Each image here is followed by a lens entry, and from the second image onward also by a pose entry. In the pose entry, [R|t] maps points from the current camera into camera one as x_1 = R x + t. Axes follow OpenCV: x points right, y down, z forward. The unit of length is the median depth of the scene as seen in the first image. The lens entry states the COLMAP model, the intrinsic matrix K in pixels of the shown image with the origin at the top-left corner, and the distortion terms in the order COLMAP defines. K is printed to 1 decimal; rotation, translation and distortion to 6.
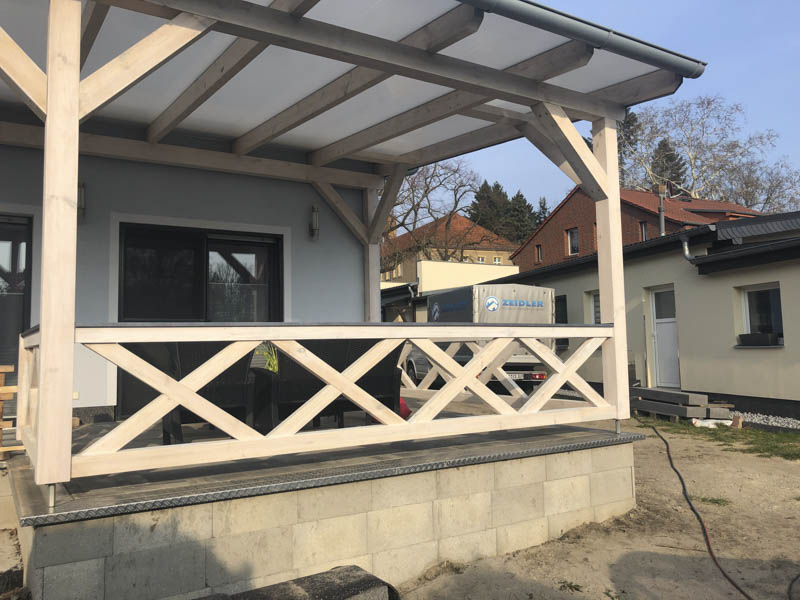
lens RADIAL K [[665.6, 0, 400.0], [0, 665.6, 300.0], [0, 0, 1]] dist [0.010649, 0.006945]
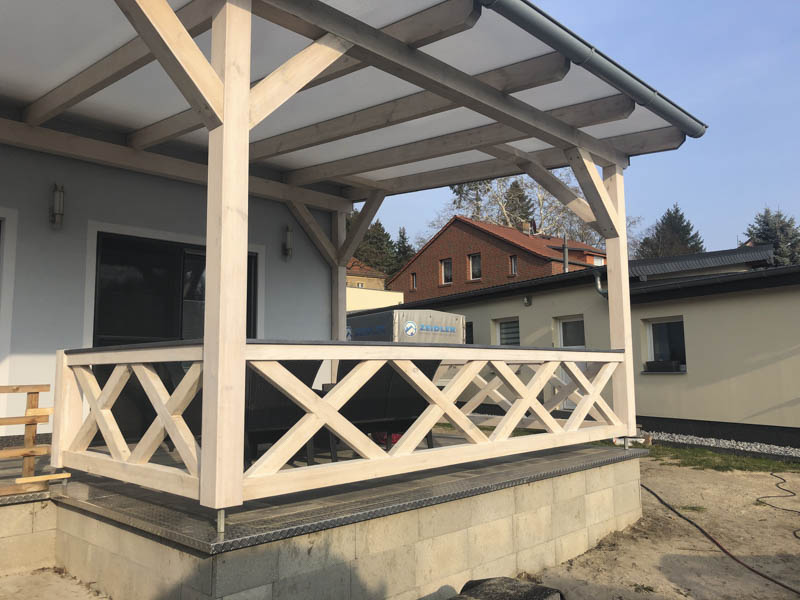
lens RADIAL K [[665.6, 0, 400.0], [0, 665.6, 300.0], [0, 0, 1]] dist [0.010649, 0.006945]
pose [[0.972287, 0.033524, 0.231373, -0.316369], [-0.024939, 0.998891, -0.039932, 0.007105], [-0.232456, 0.033055, 0.972045, 0.006330]]
